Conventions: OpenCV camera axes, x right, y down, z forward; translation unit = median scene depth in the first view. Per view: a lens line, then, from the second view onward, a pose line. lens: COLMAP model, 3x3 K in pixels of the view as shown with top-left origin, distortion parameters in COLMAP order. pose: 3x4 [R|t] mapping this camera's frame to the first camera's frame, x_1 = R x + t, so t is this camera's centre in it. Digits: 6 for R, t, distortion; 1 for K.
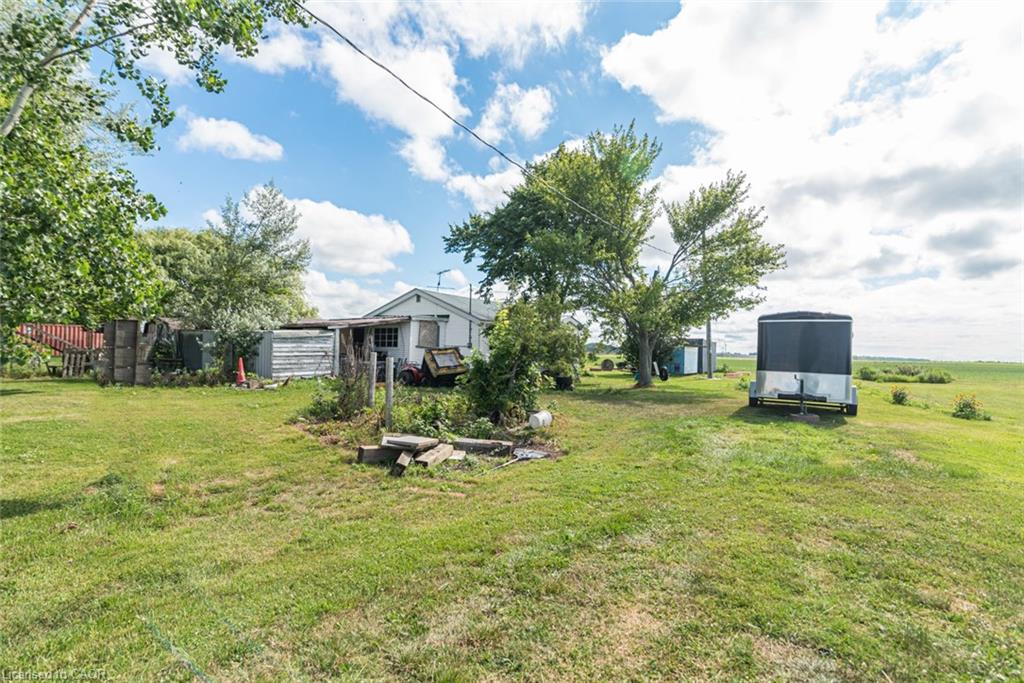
lens RADIAL K [[473.0, 0, 485.1], [0, 473.0, 349.3], [0, 0, 1]] dist [0.017910, -0.002814]
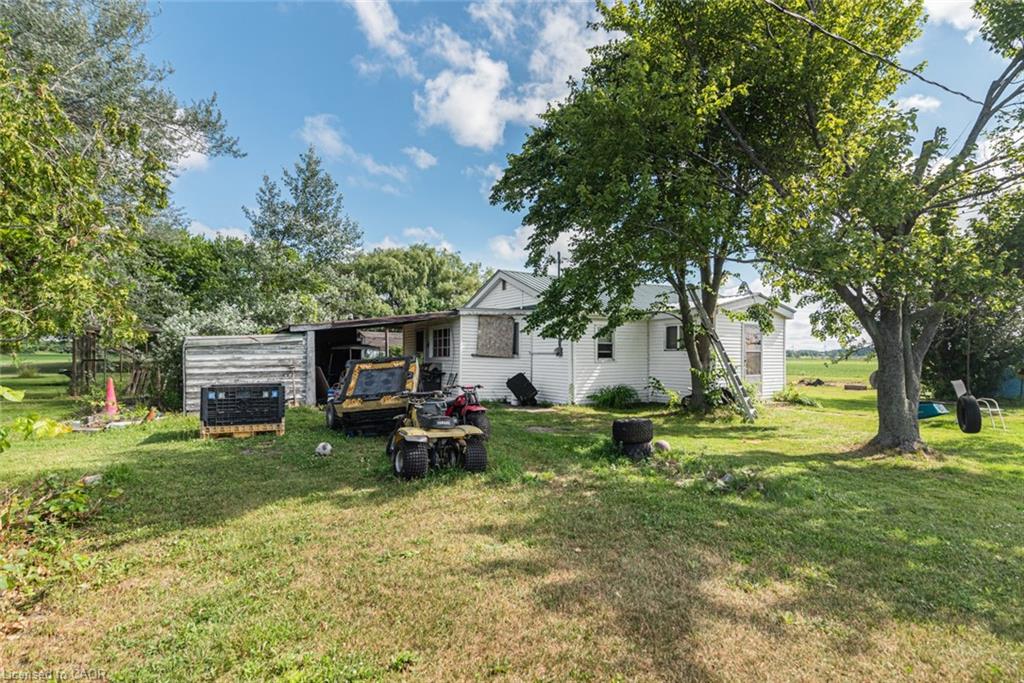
lens RADIAL K [[473.0, 0, 509.9], [0, 473.0, 356.8], [0, 0, 1]] dist [0.017910, -0.002814]
pose [[0.902461, -0.016279, -0.430463, 0.190977], [0.017734, 0.999843, -0.000633, -0.001354], [0.430406, -0.007063, 0.902608, 0.435716]]
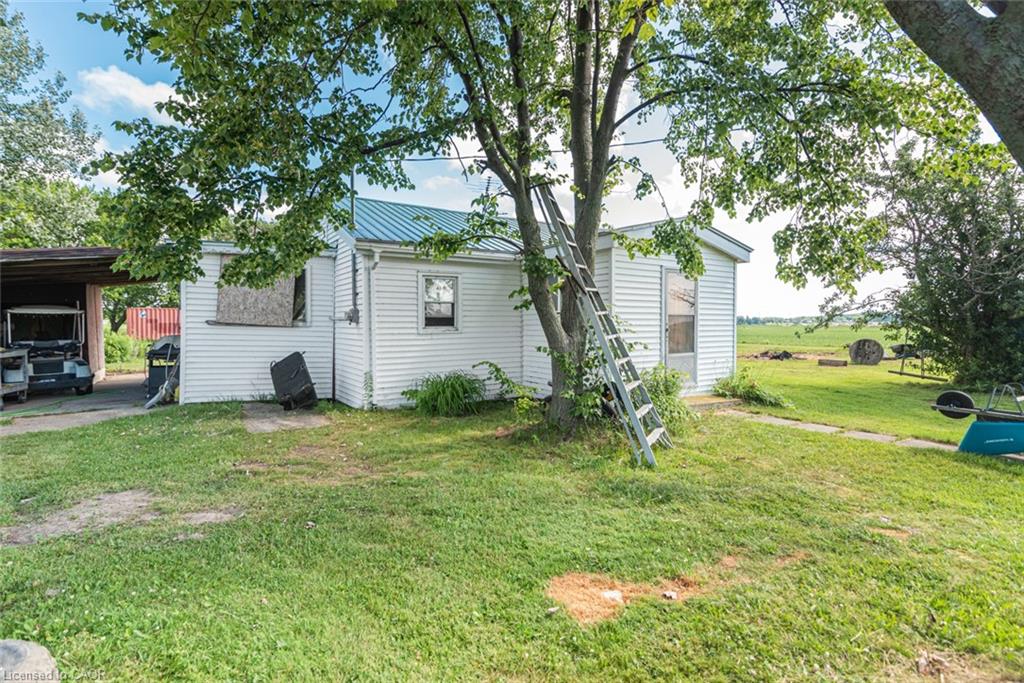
lens RADIAL K [[473.0, 0, 493.1], [0, 473.0, 332.8], [0, 0, 1]] dist [0.017910, -0.002814]
pose [[0.913755, -0.012746, -0.406065, 0.229693], [0.021794, 0.999606, 0.017666, 0.001775], [0.405680, -0.024992, 0.913673, 0.759405]]
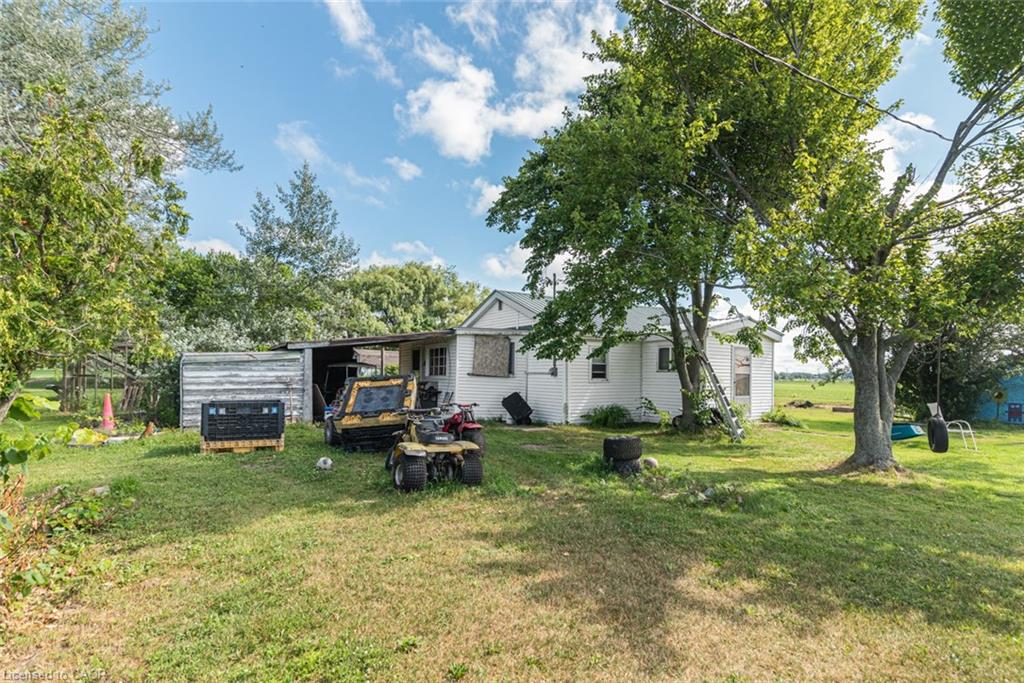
lens RADIAL K [[473.0, 0, 515.2], [0, 473.0, 374.4], [0, 0, 1]] dist [0.017910, -0.002814]
pose [[0.911525, -0.009009, -0.411145, 0.195462], [0.007919, 0.999959, -0.004353, -0.001193], [0.411168, 0.000712, 0.911559, 0.426008]]
